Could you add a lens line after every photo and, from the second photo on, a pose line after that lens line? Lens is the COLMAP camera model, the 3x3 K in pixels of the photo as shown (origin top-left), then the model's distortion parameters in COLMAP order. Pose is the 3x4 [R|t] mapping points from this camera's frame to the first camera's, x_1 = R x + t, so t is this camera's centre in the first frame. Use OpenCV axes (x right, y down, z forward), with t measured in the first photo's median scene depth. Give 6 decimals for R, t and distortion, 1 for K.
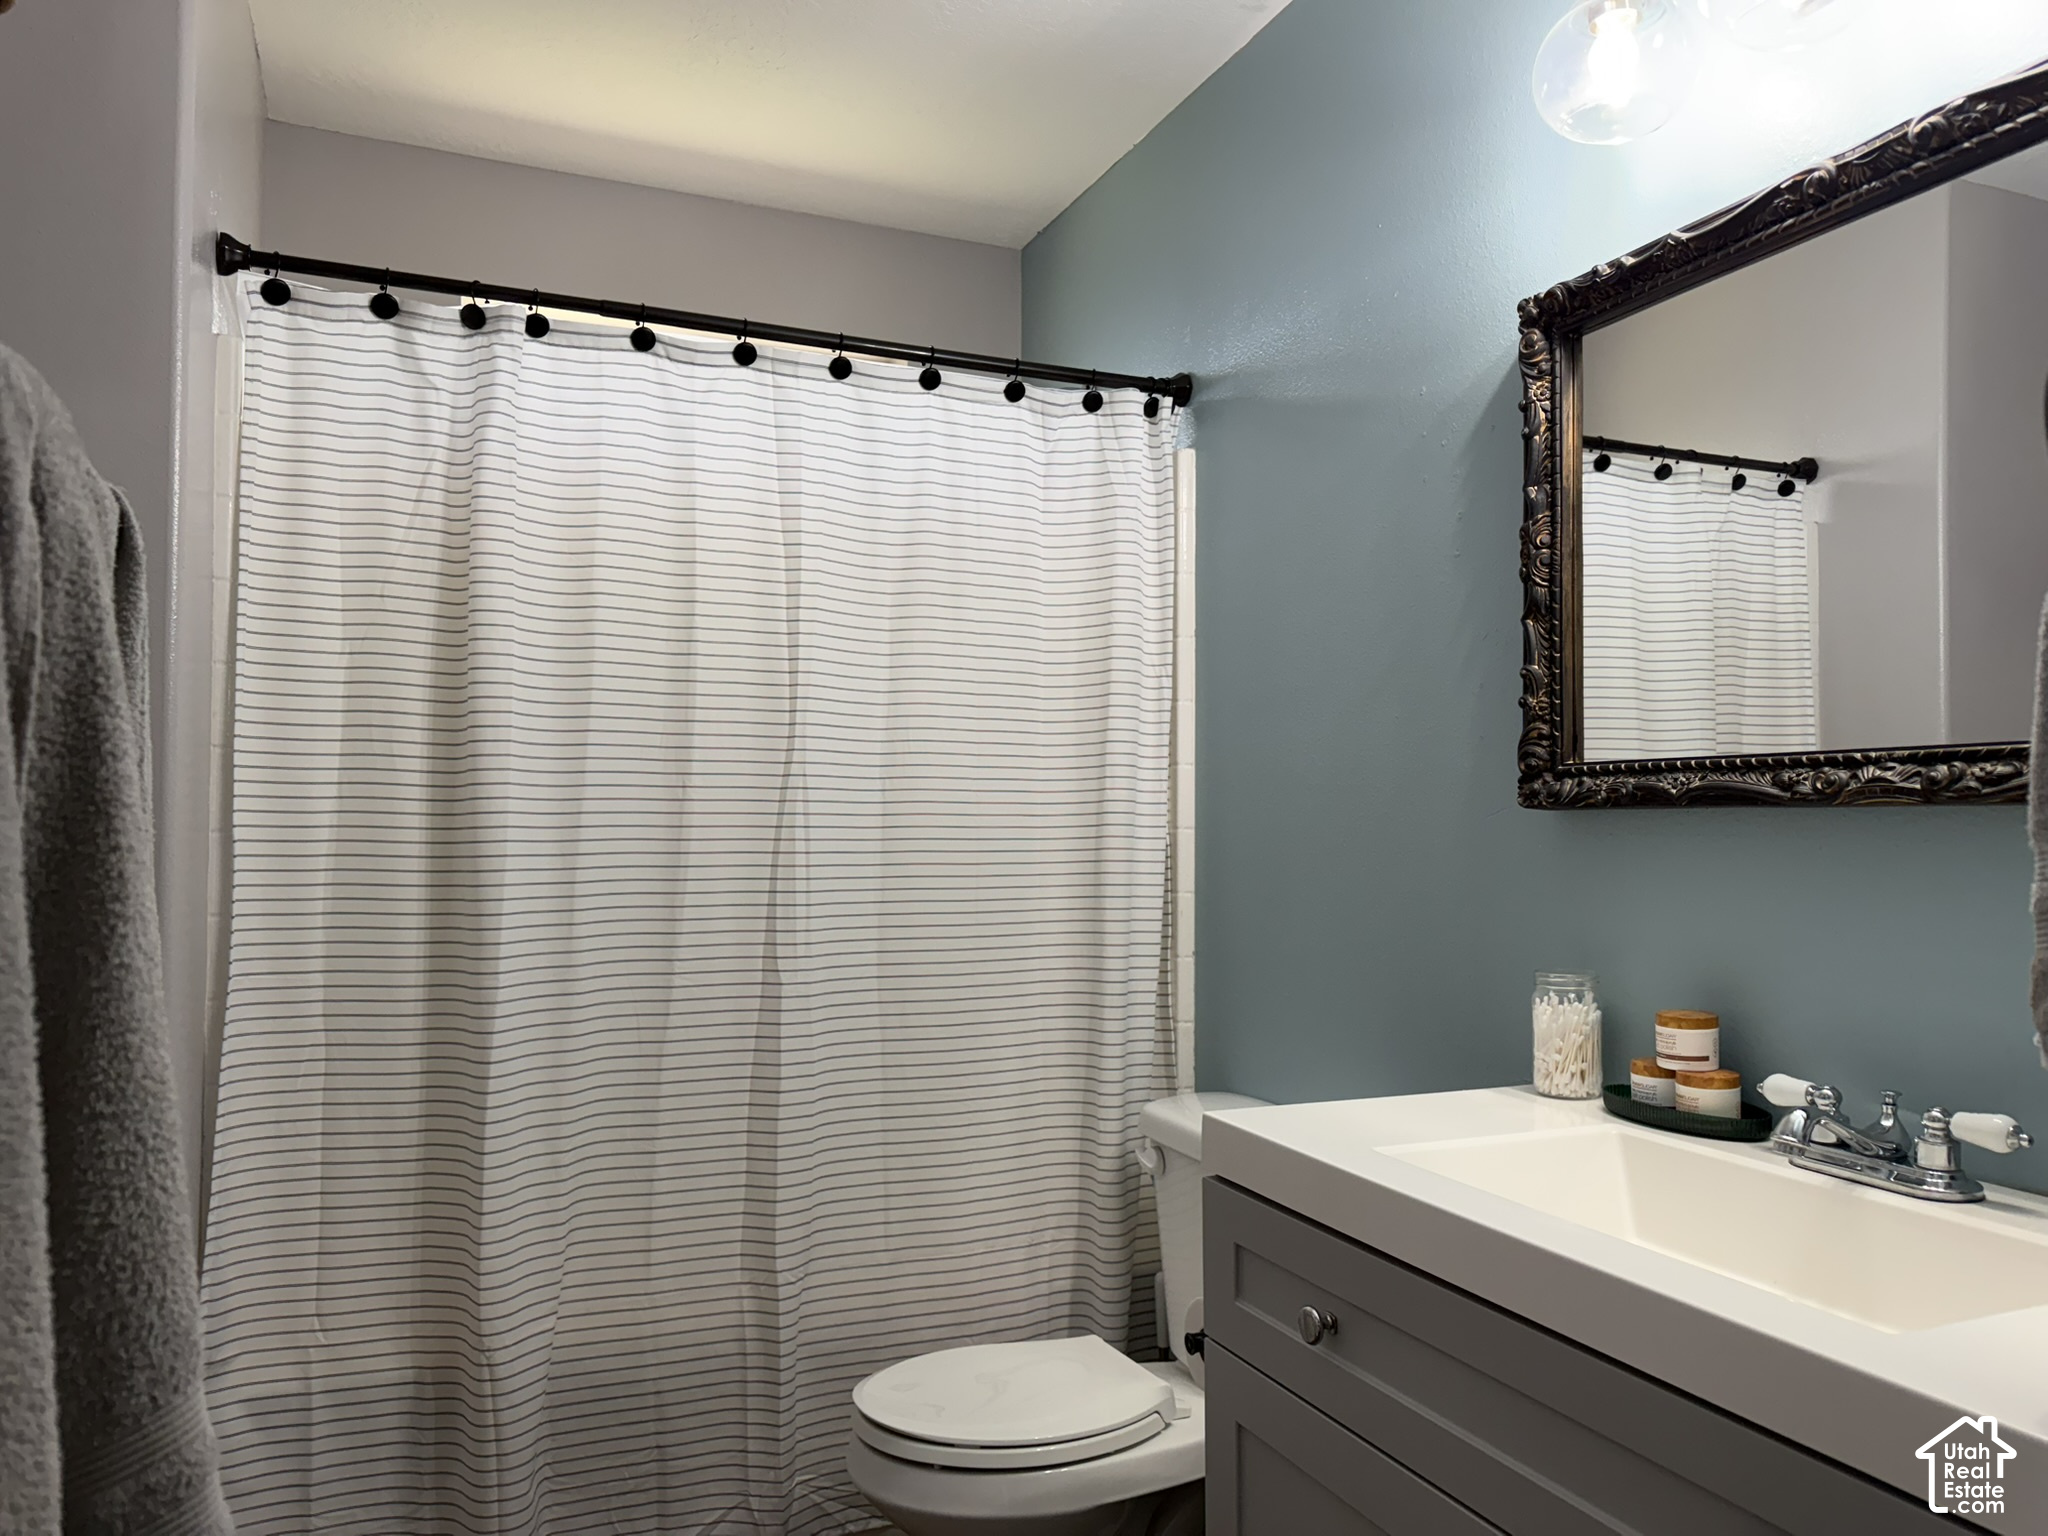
lens RADIAL K [[1462.1, 0, 1022.5], [0, 1462.1, 767.9], [0, 0, 1]] dist [0.055596, -0.069062]
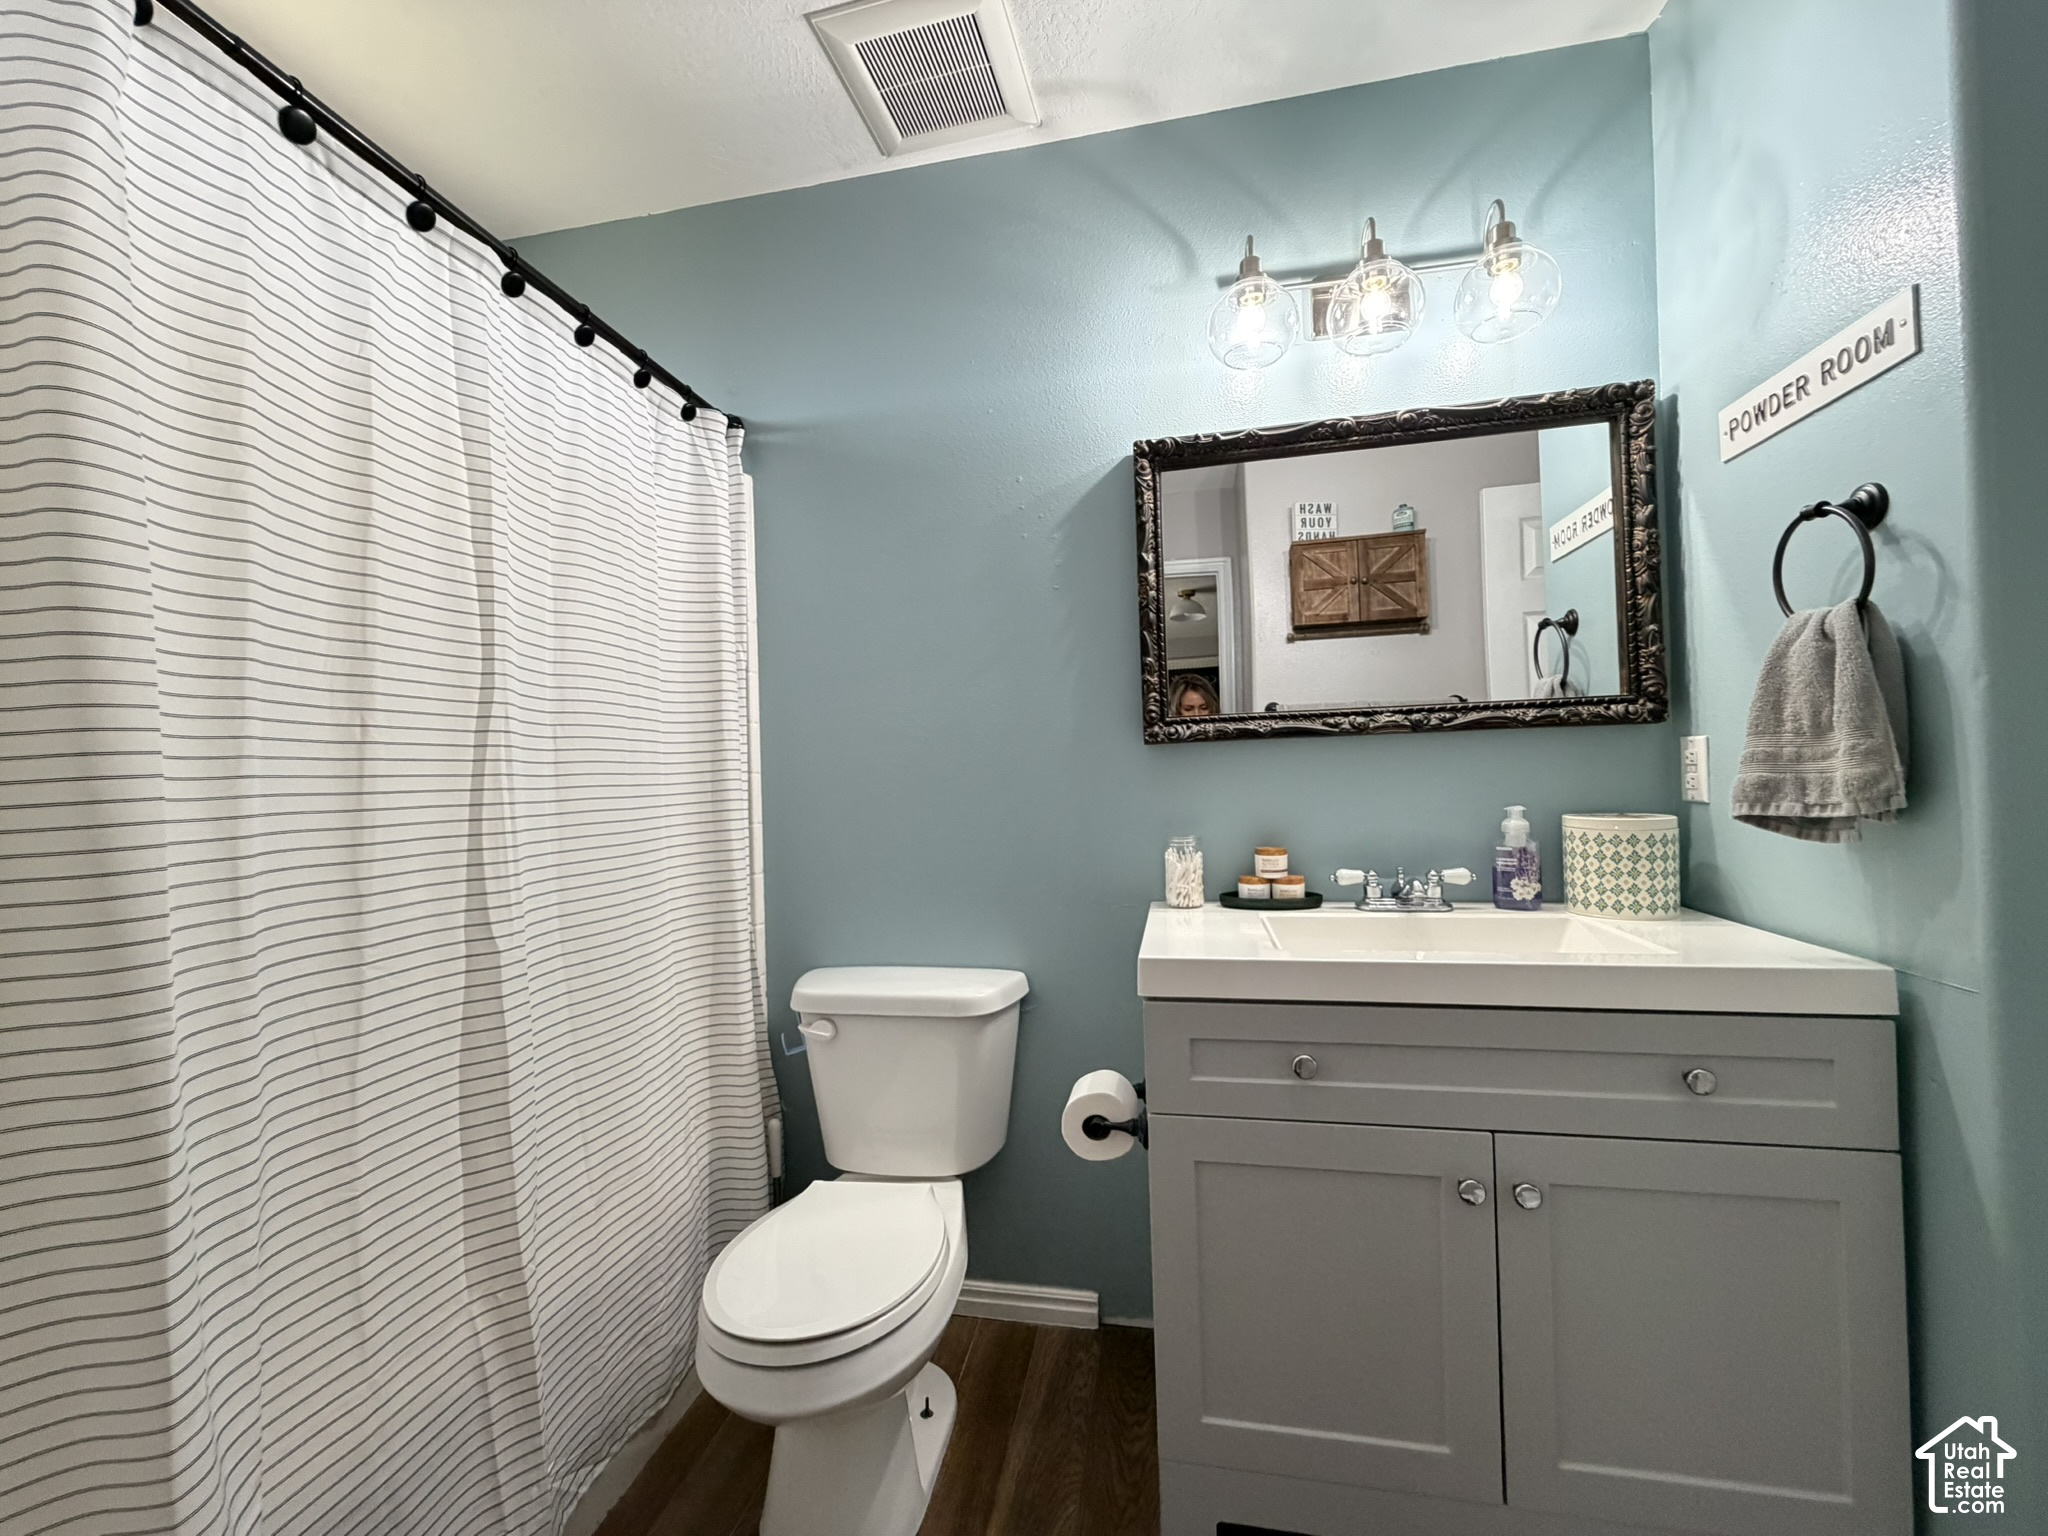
lens RADIAL K [[822.0, 0, 1031.2], [0, 822.0, 763.0], [0, 0, 1]] dist [0.000255, -0.000284]
pose [[0.554999, -0.014890, 0.831718, -0.533053], [0.005626, 0.999884, 0.014147, 0.037539], [-0.831832, -0.003172, 0.555018, 0.607650]]
